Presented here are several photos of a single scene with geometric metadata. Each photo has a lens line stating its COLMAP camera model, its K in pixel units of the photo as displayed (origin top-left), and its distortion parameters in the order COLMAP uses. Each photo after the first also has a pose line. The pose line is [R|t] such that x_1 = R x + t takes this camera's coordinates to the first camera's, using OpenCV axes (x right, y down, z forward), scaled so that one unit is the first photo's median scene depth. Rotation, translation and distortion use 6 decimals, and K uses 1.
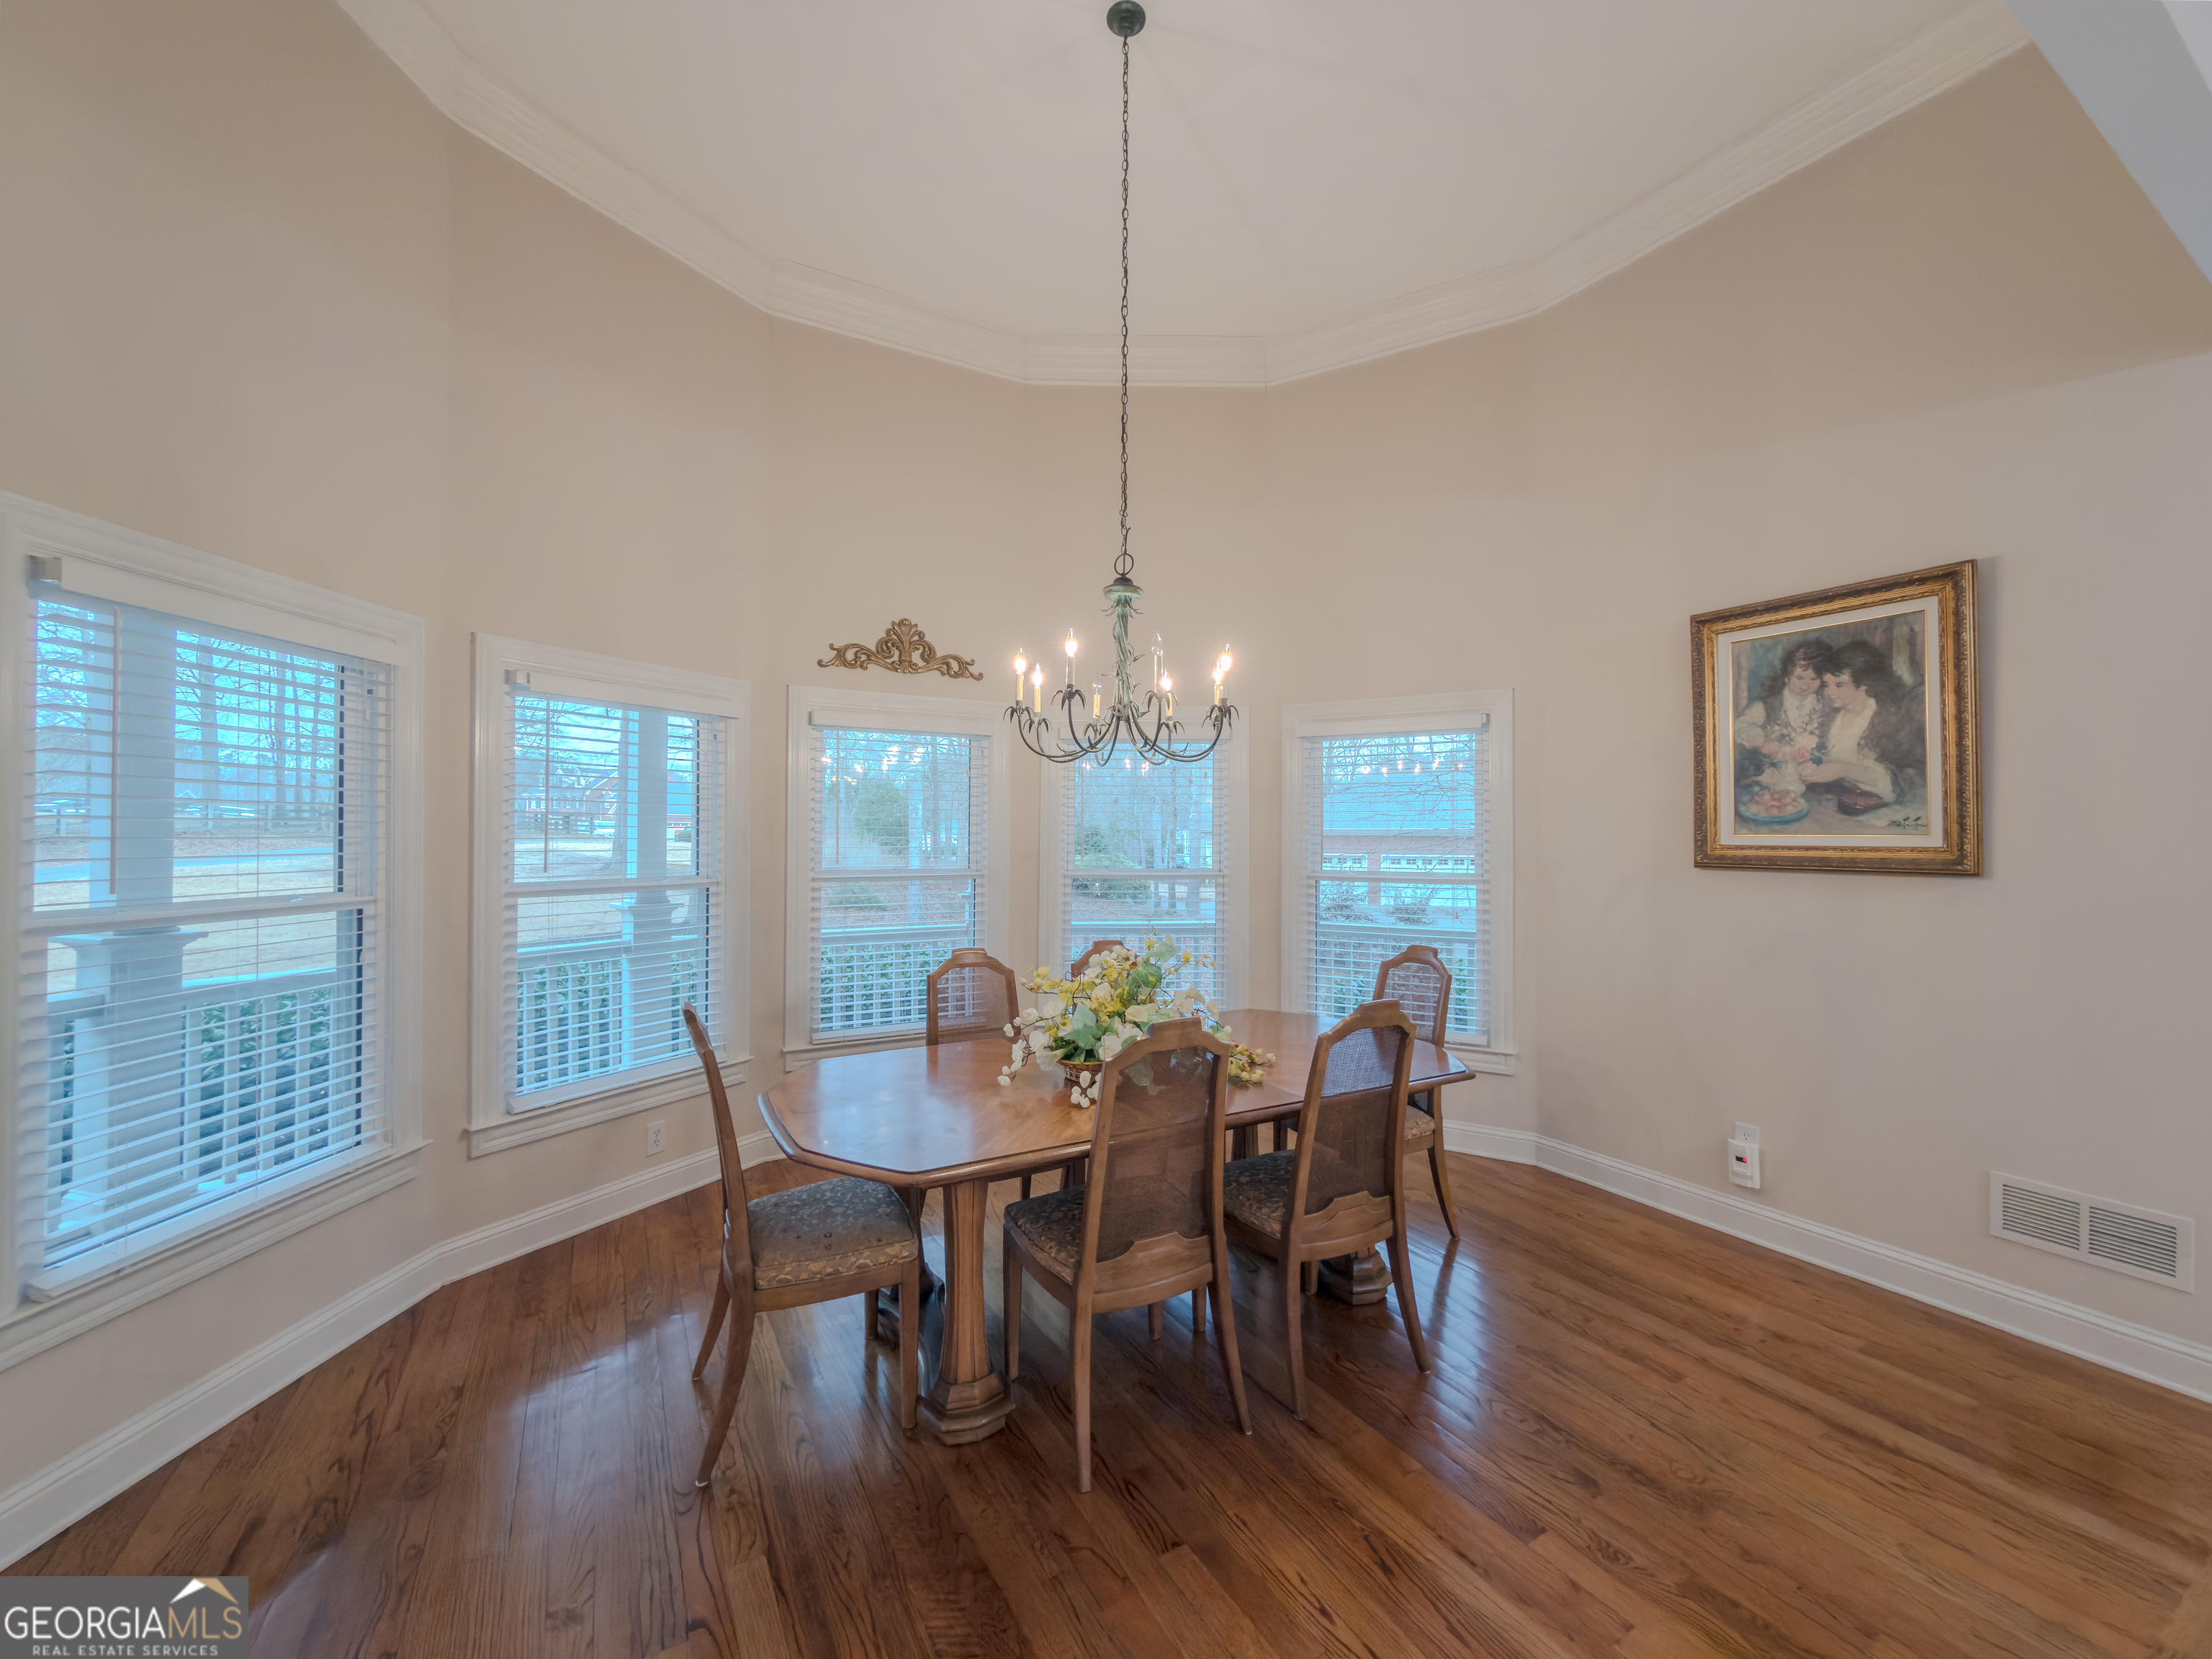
lens RADIAL K [[886.6, 0, 1100.3], [0, 886.6, 828.9], [0, 0, 1]] dist [-0.001835, -0.000131]
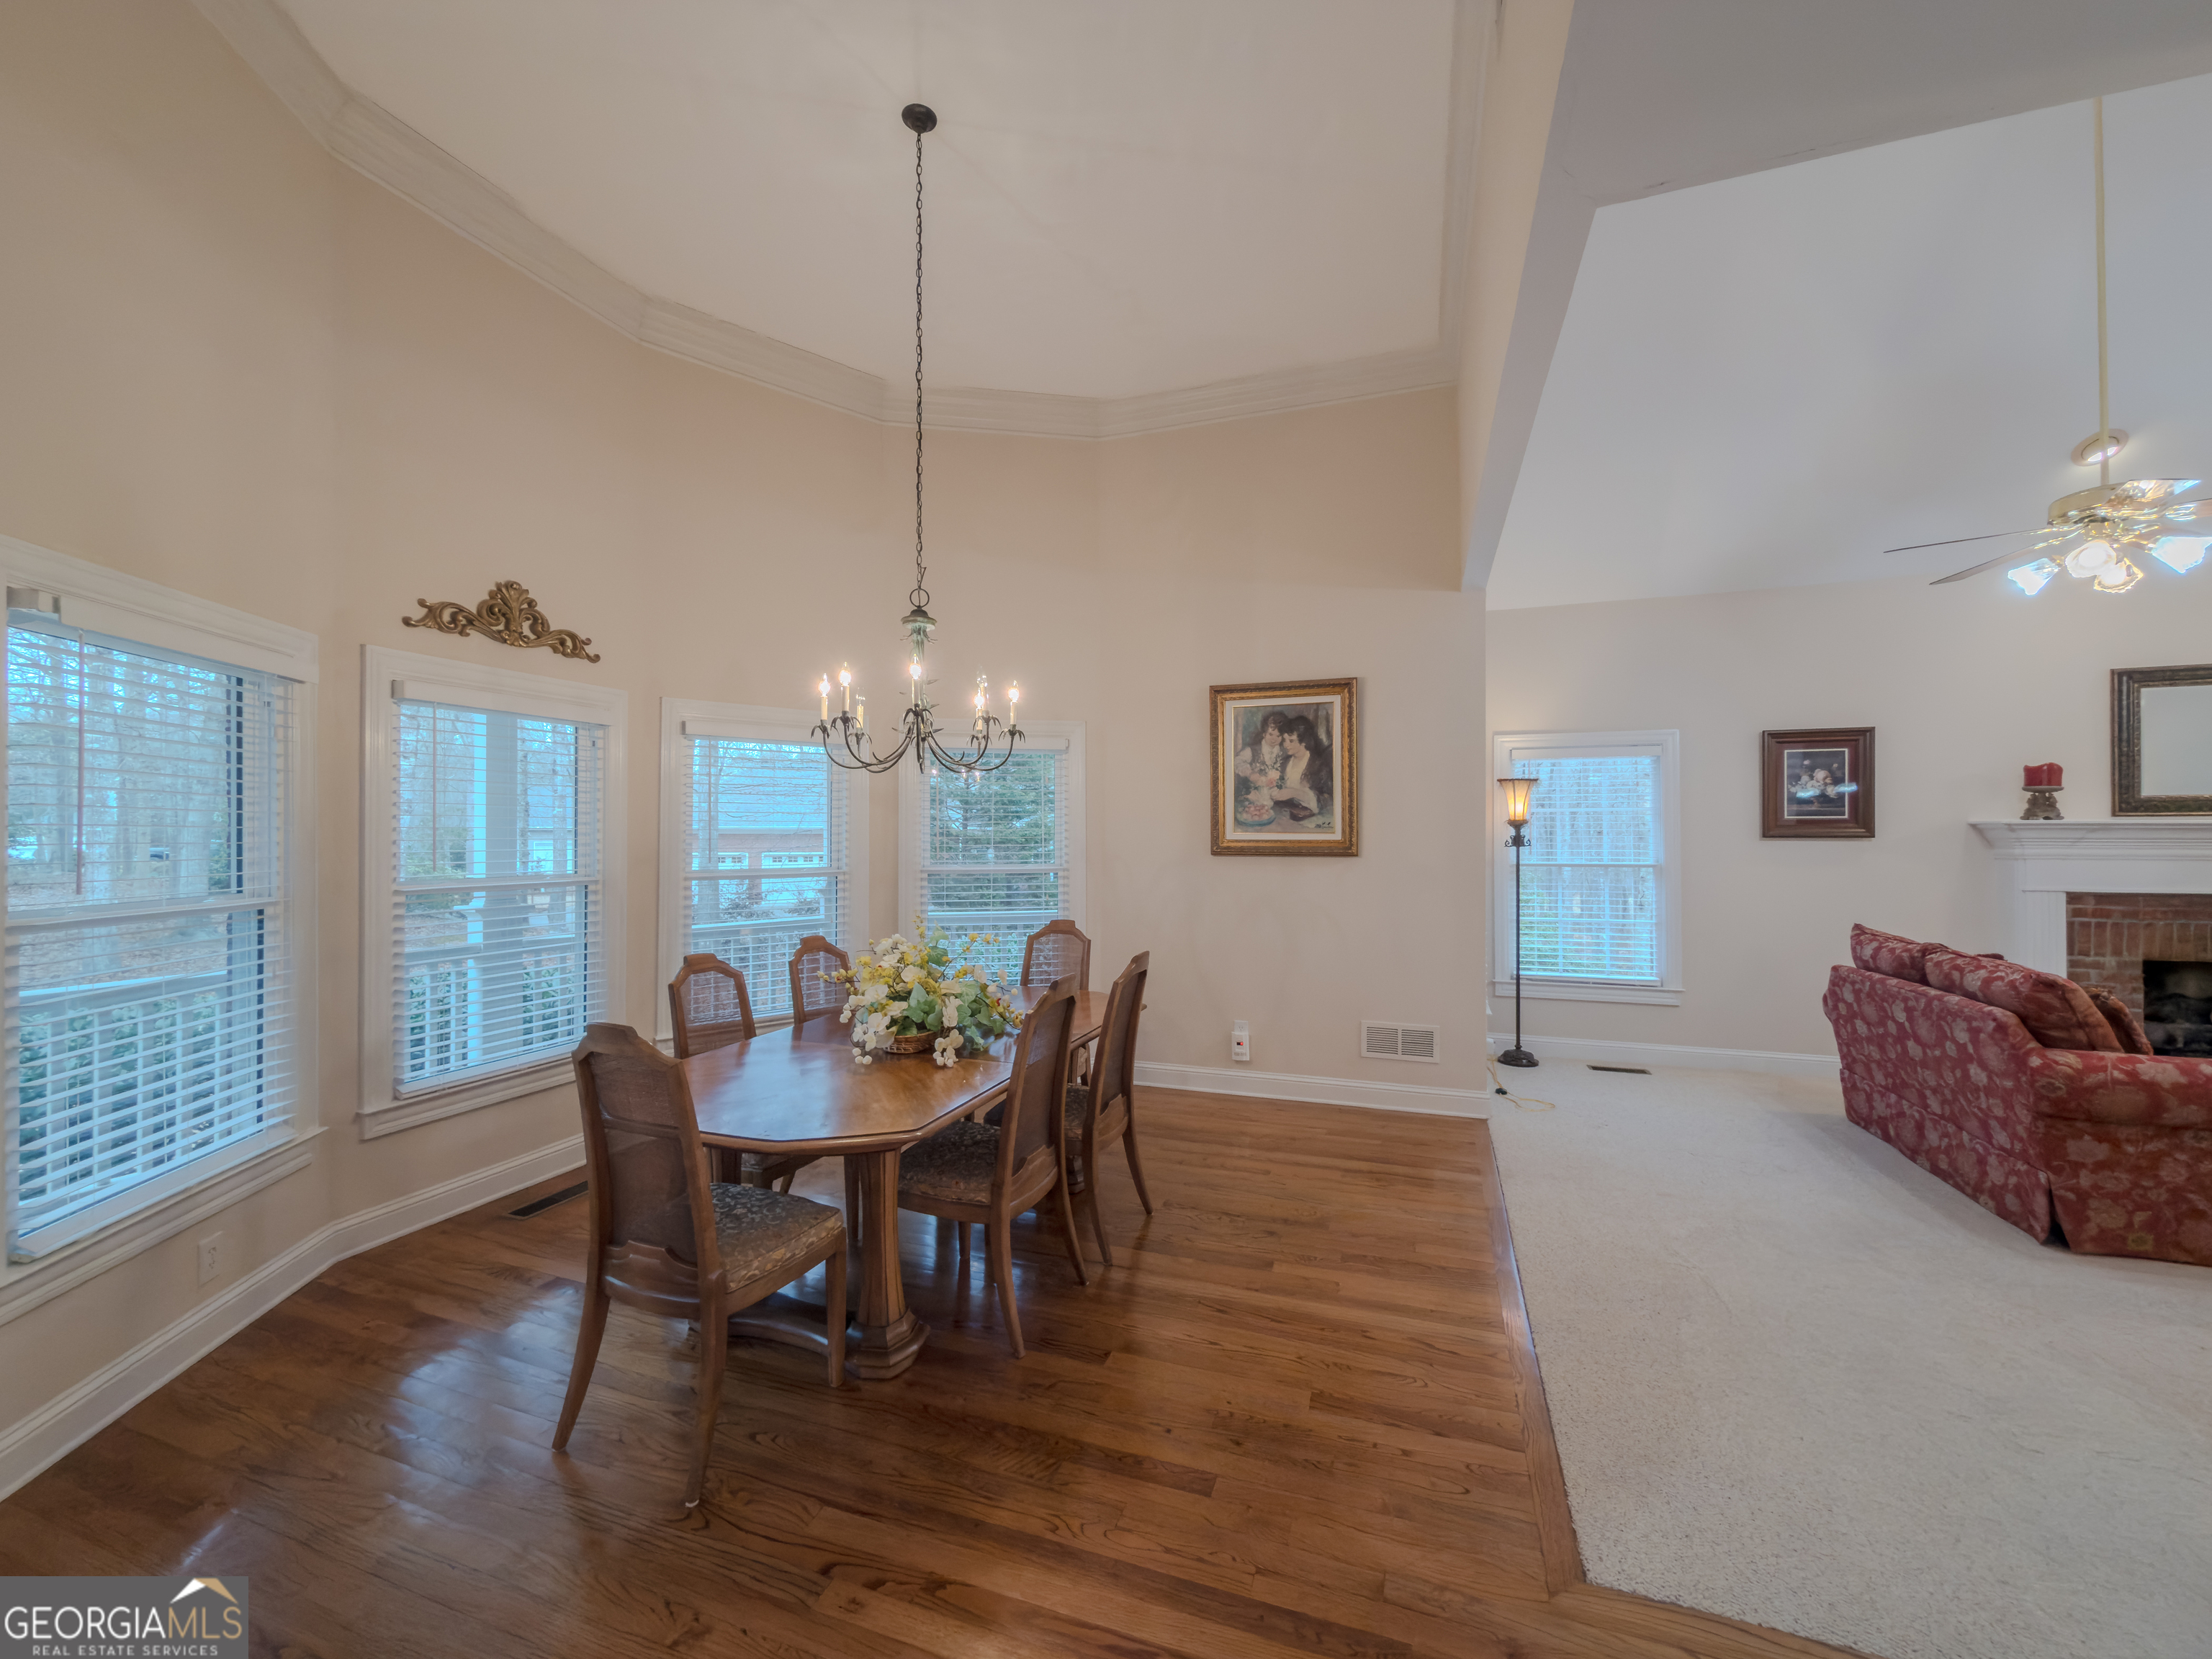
lens RADIAL K [[886.6, 0, 1106.9], [0, 886.6, 829.7], [0, 0, 1]] dist [-0.001835, -0.000131]
pose [[0.760554, -0.000930, 0.649274, -0.461796], [-0.001171, 0.999995, 0.002805, -0.003255], [-0.649274, -0.002893, 0.760549, -0.021560]]
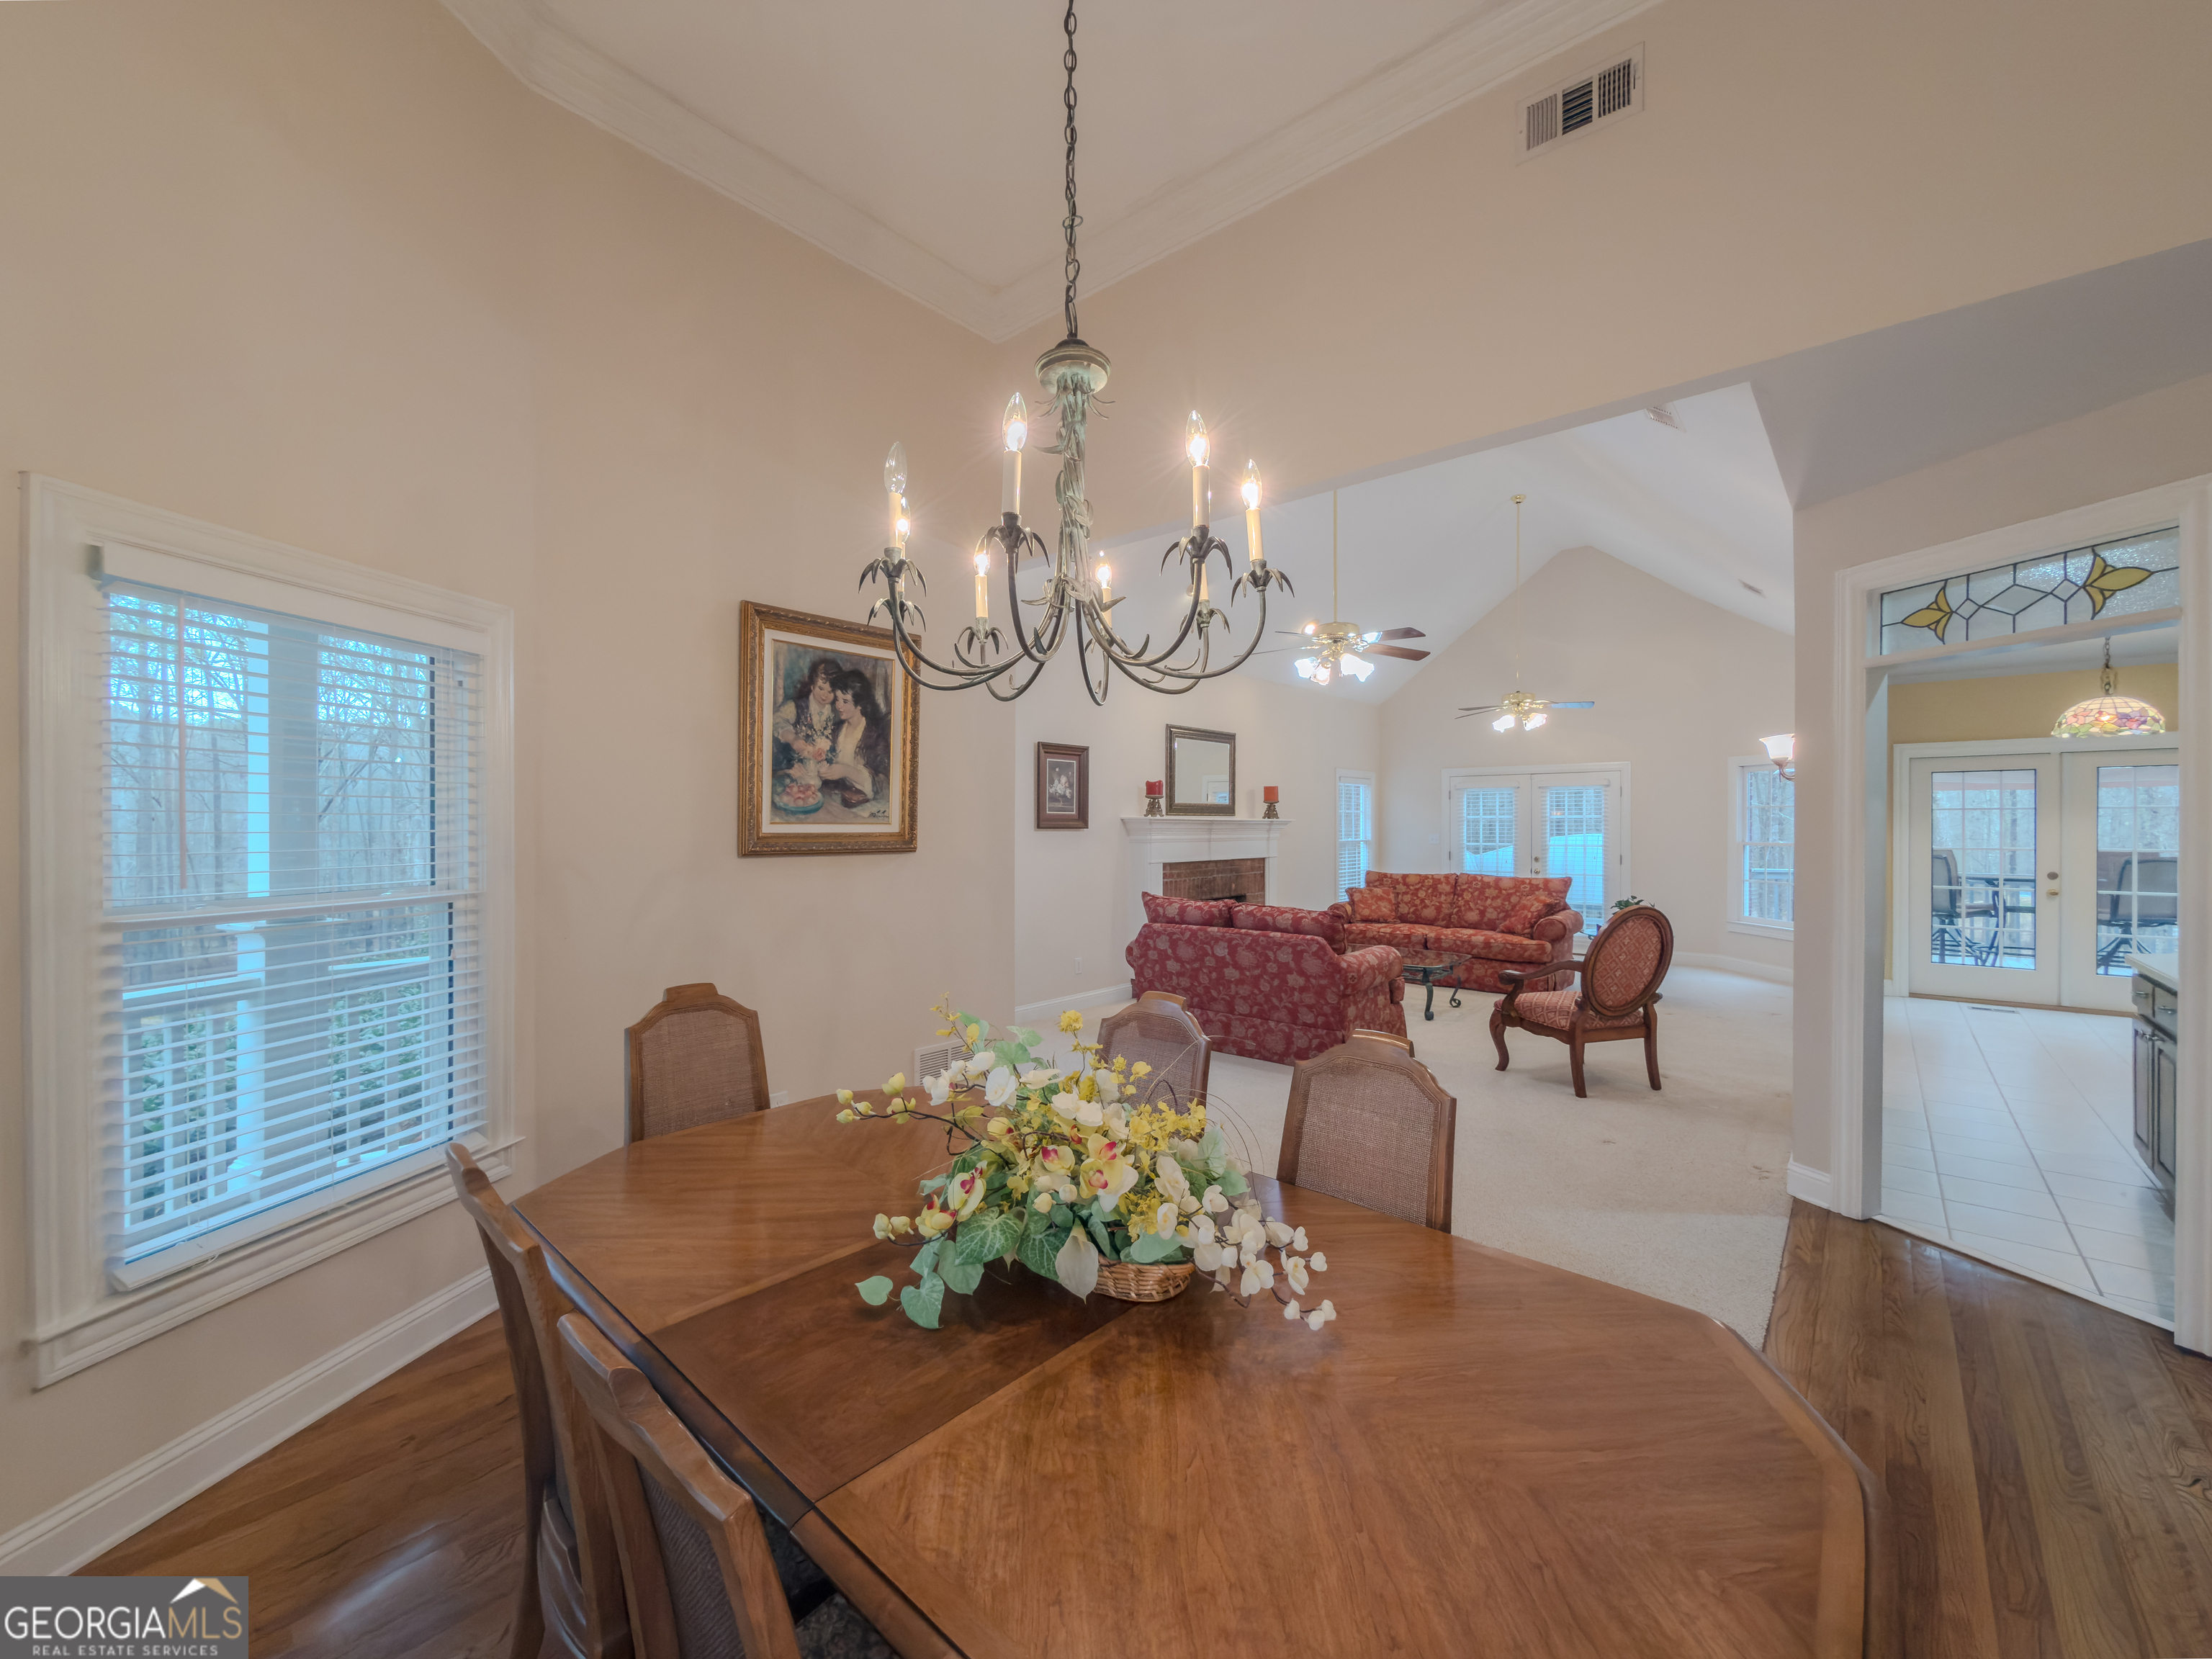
lens RADIAL K [[886.6, 0, 1105.5], [0, 886.6, 828.5], [0, 0, 1]] dist [-0.001835, -0.000131]
pose [[-0.329240, -0.007526, 0.944216, -0.424742], [-0.010012, 0.999940, 0.004479, 0.004302], [-0.944193, -0.007979, -0.329296, 1.010489]]
